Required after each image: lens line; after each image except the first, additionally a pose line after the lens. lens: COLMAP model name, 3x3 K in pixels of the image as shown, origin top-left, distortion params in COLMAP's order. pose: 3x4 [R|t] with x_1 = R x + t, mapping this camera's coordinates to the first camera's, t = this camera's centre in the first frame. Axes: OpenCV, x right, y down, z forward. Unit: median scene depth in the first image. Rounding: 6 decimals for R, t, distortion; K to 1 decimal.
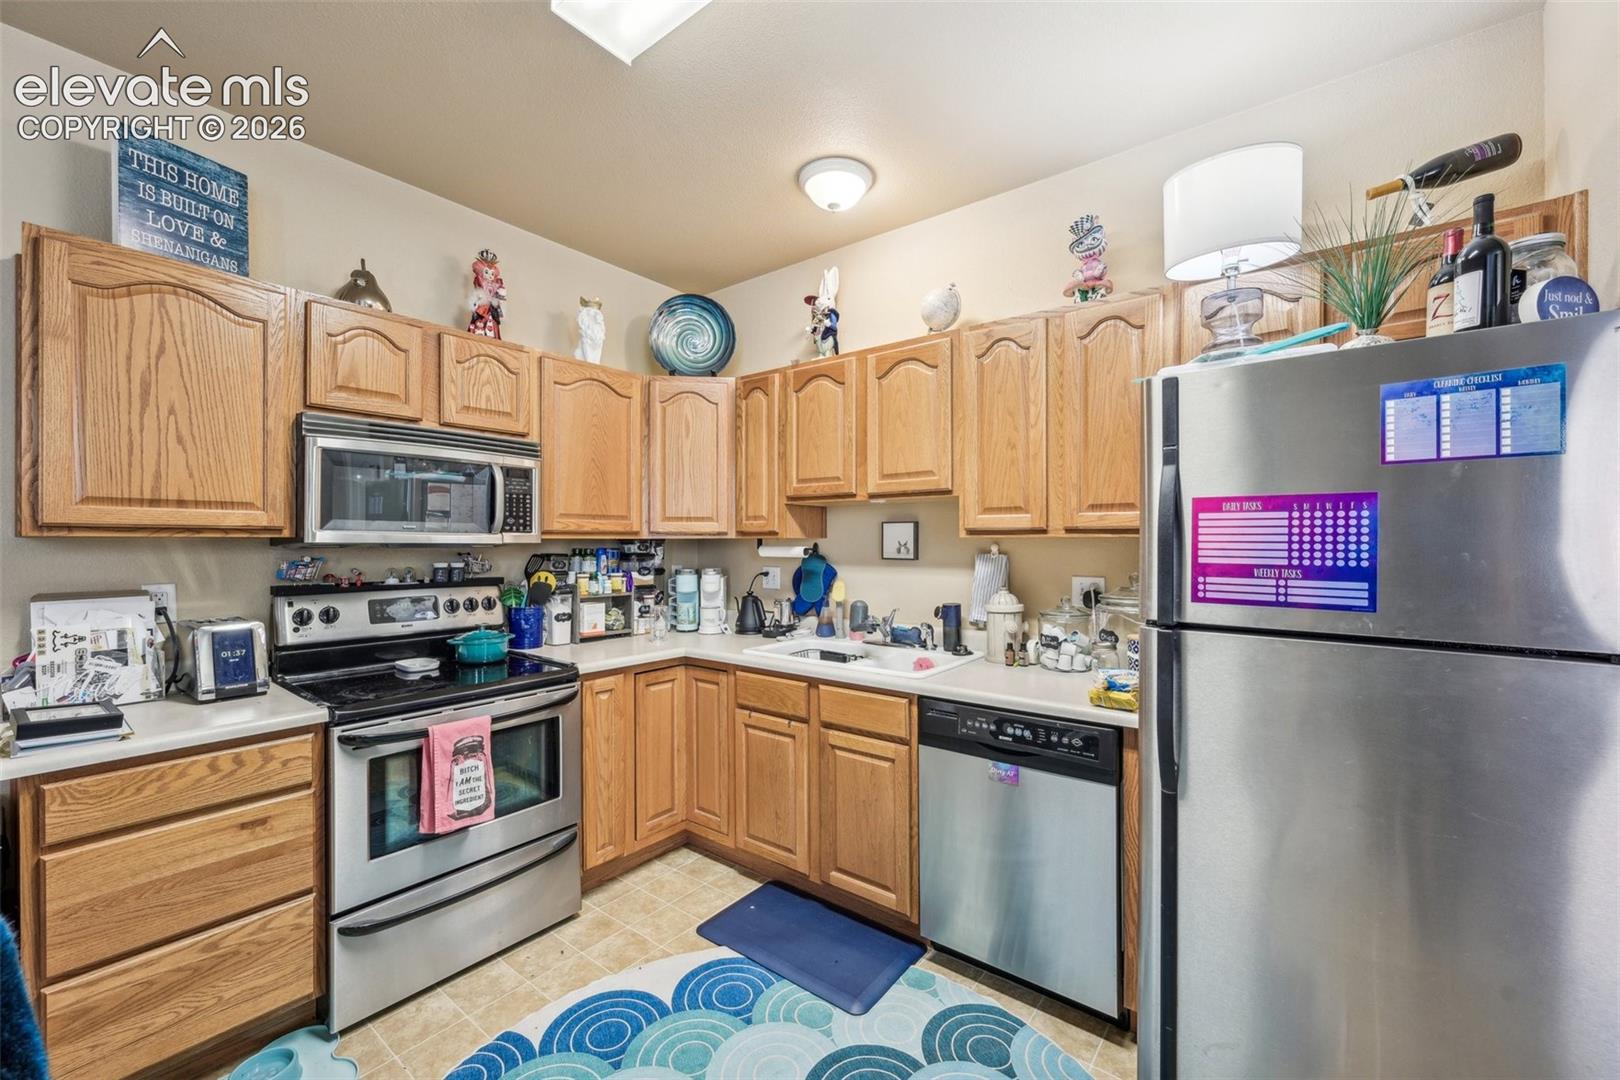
lens RADIAL K [[650.8, 0, 810.0], [0, 650.8, 540.0], [0, 0, 1]] dist [0.007031, 0.000018]
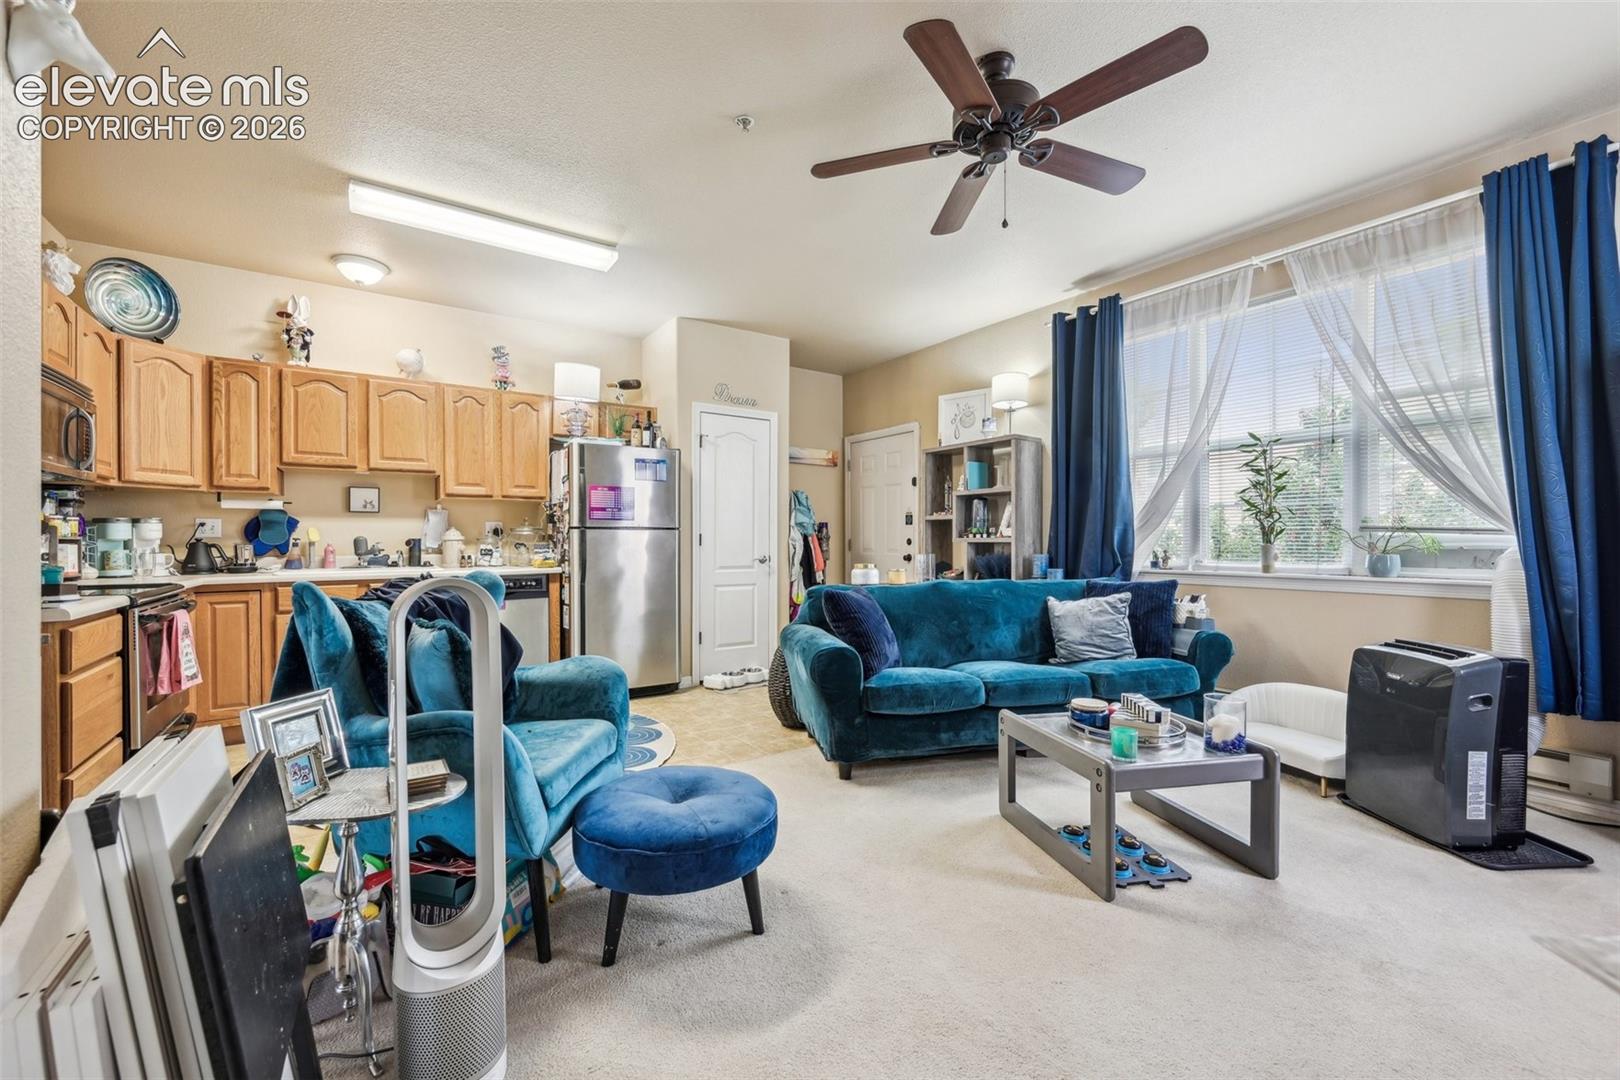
lens RADIAL K [[650.8, 0, 810.0], [0, 650.8, 540.0], [0, 0, 1]] dist [0.007031, 0.000018]
pose [[0.289389, -0.001359, 0.957211, -1.061310], [0.003564, 0.999994, 0.000343, 0.101804], [-0.957205, 0.003312, 0.289392, -0.448669]]
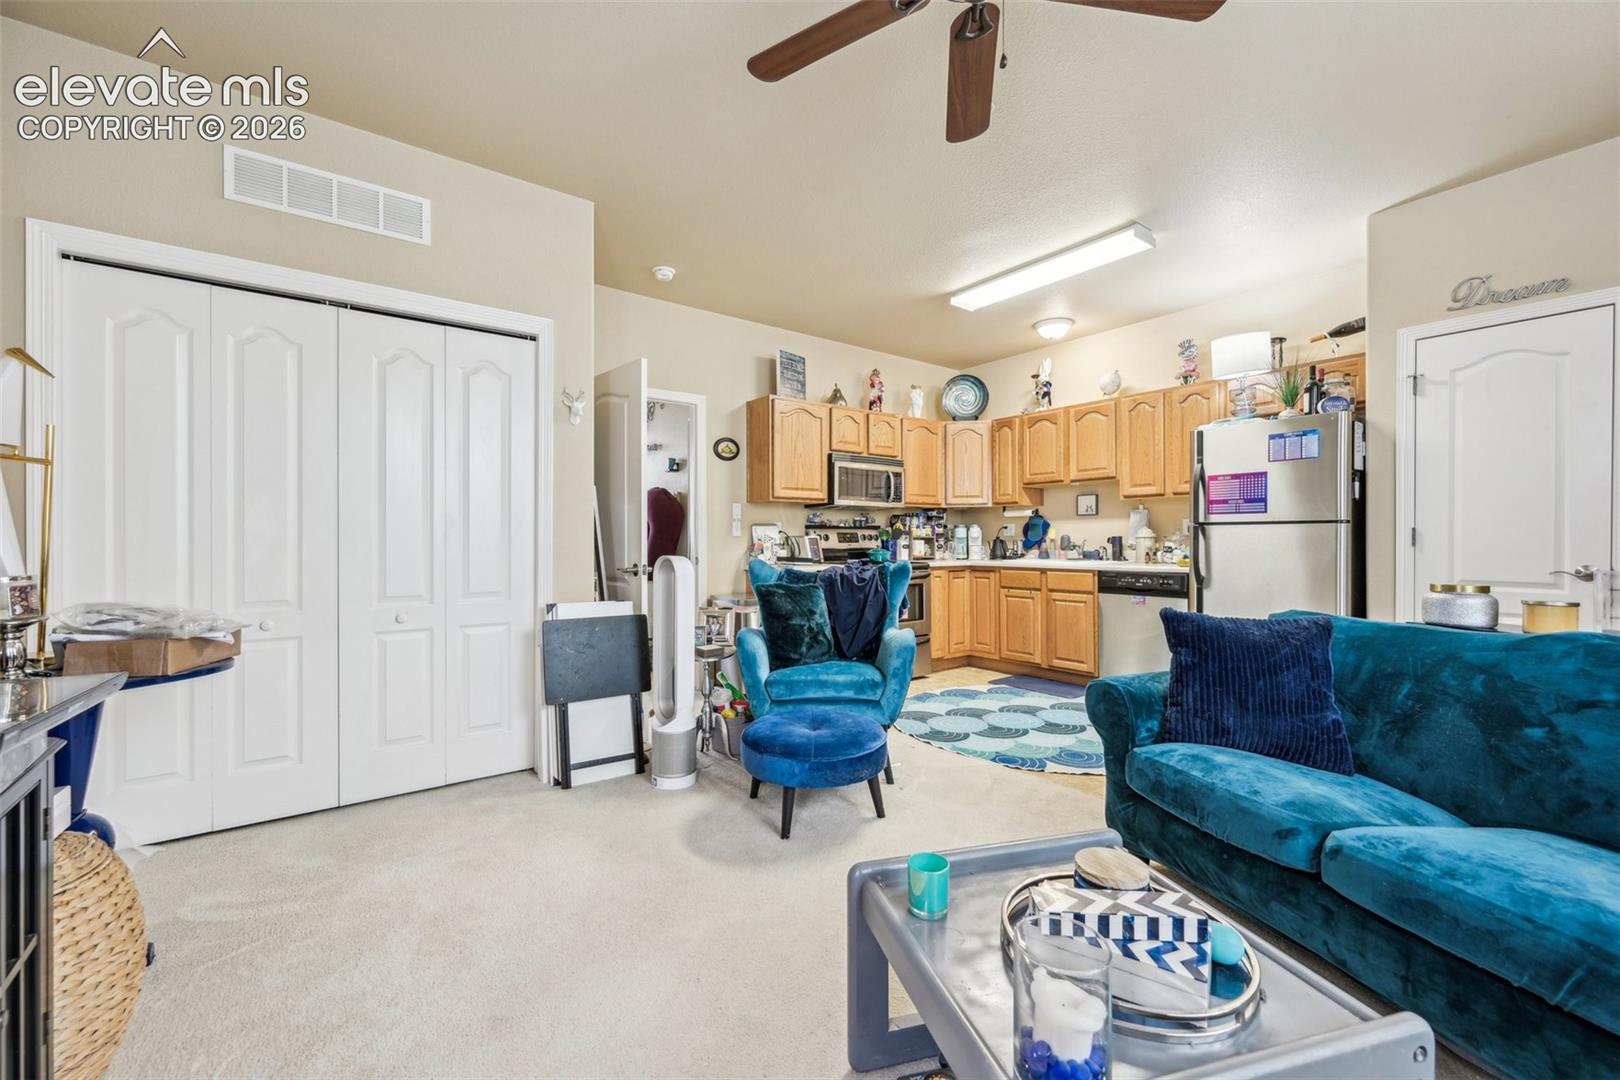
lens RADIAL K [[650.8, 0, 810.0], [0, 650.8, 540.0], [0, 0, 1]] dist [0.007031, 0.000018]
pose [[0.967650, -0.003536, -0.252272, -0.168158], [0.004028, 0.999991, 0.001436, 0.099659], [0.252264, -0.002406, 0.967655, -1.054568]]
